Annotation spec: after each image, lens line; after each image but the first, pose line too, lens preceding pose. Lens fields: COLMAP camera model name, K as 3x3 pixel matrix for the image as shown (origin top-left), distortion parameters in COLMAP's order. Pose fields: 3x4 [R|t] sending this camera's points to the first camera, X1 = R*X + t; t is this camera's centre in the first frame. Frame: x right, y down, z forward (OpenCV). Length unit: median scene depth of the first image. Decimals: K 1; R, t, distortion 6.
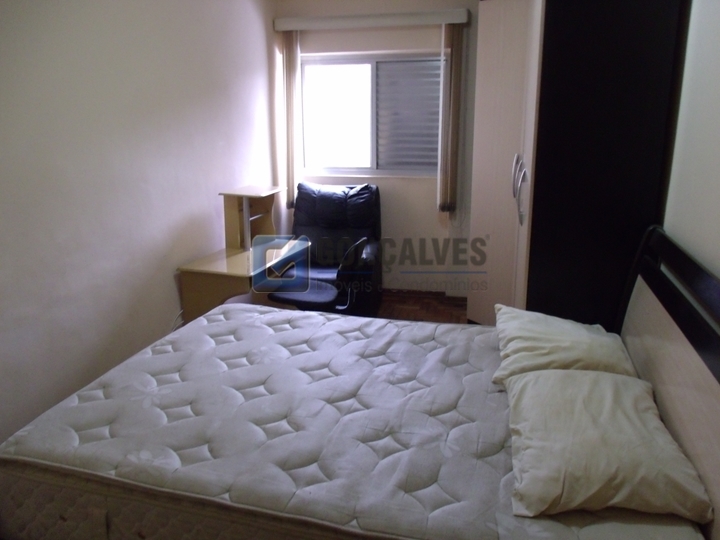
lens RADIAL K [[582.1, 0, 360.0], [0, 582.1, 270.0], [0, 0, 1]] dist [-0.069448, 0.003365]
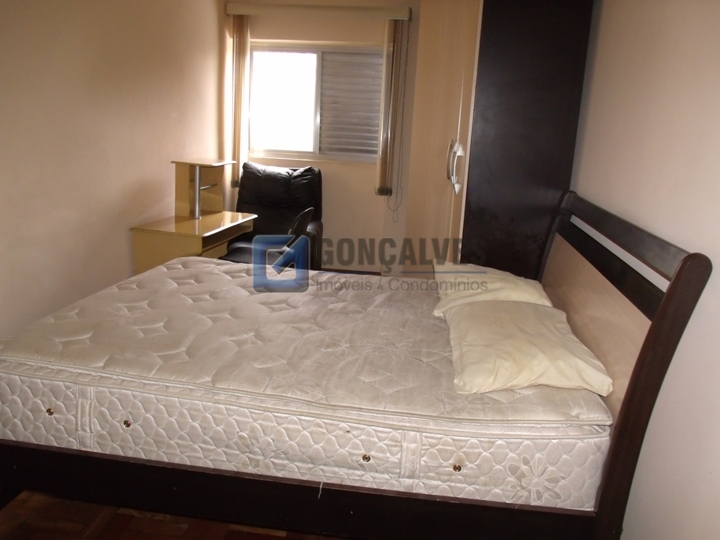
lens RADIAL K [[582.1, 0, 360.0], [0, 582.1, 270.0], [0, 0, 1]] dist [-0.069448, 0.003365]
pose [[0.991637, 0.028744, 0.125820, -0.029918], [-0.027022, 0.999517, -0.015369, 0.063282], [-0.126201, 0.011841, 0.991934, -0.060238]]
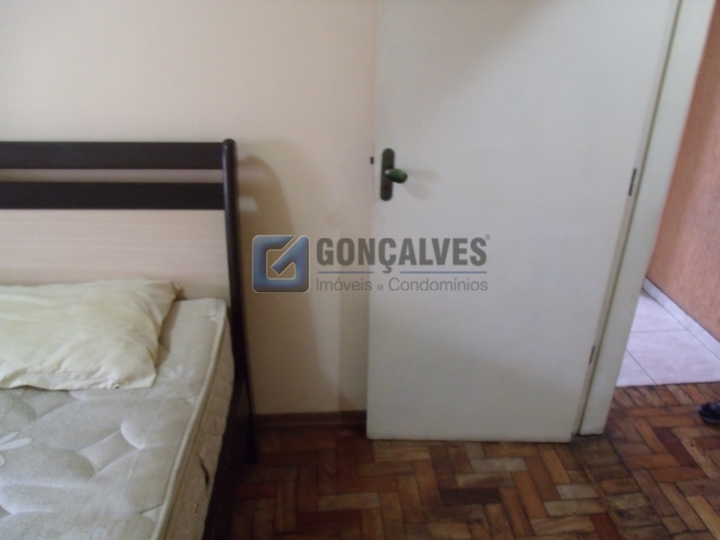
lens RADIAL K [[582.1, 0, 360.0], [0, 582.1, 270.0], [0, 0, 1]] dist [-0.069448, 0.003365]
pose [[-0.341738, -0.409574, 0.845851, -0.211168], [0.204472, 0.846073, 0.492291, -0.061282], [-0.917282, 0.341188, -0.205389, 0.250463]]
